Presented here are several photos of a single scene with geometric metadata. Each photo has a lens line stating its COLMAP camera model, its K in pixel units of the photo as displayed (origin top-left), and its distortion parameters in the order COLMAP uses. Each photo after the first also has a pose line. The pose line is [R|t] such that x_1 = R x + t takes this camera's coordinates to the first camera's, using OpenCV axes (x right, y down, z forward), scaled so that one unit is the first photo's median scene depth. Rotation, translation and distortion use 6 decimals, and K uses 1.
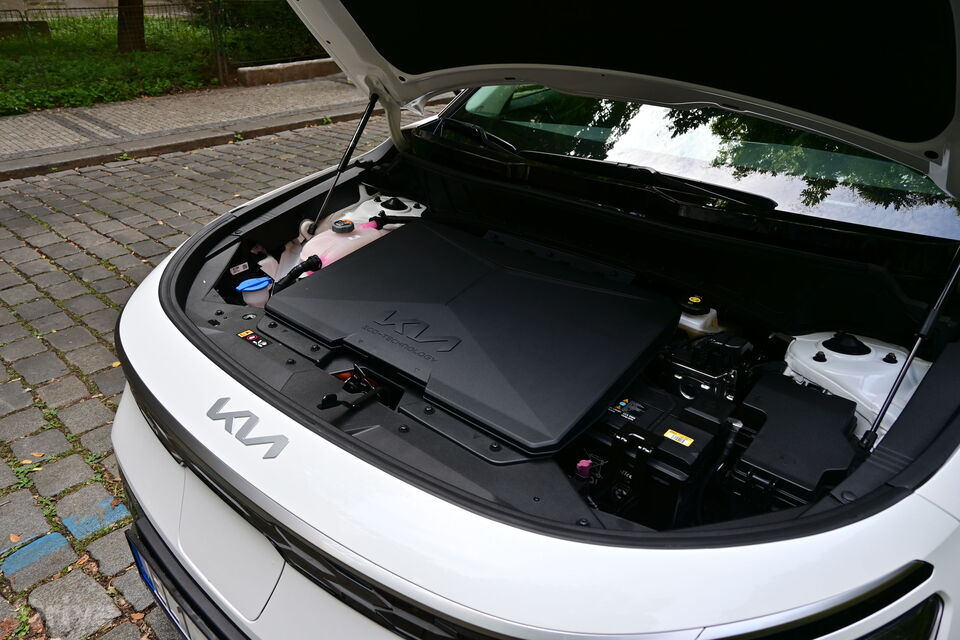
lens RADIAL K [[659.7, 0, 480.2], [0, 659.7, 319.0], [0, 0, 1]] dist [0.005179, -0.006682]
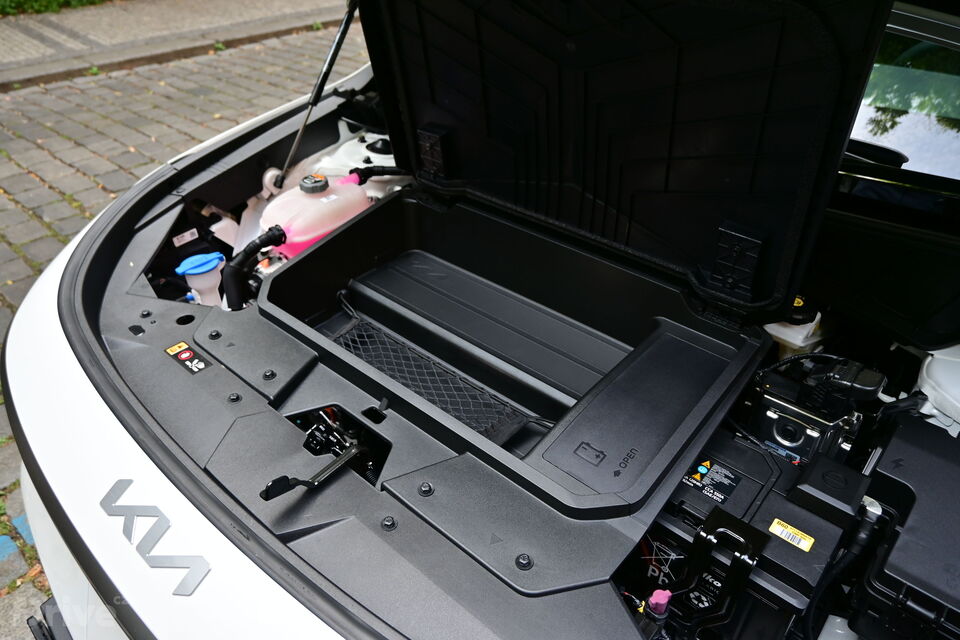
lens RADIAL K [[659.7, 0, 480.3], [0, 659.7, 321.6], [0, 0, 1]] dist [0.005179, -0.006682]
pose [[0.999953, -0.004451, -0.008623, -0.008497], [0.005562, 0.991039, 0.133455, -0.078306], [0.007952, -0.133496, 0.991017, 0.208722]]
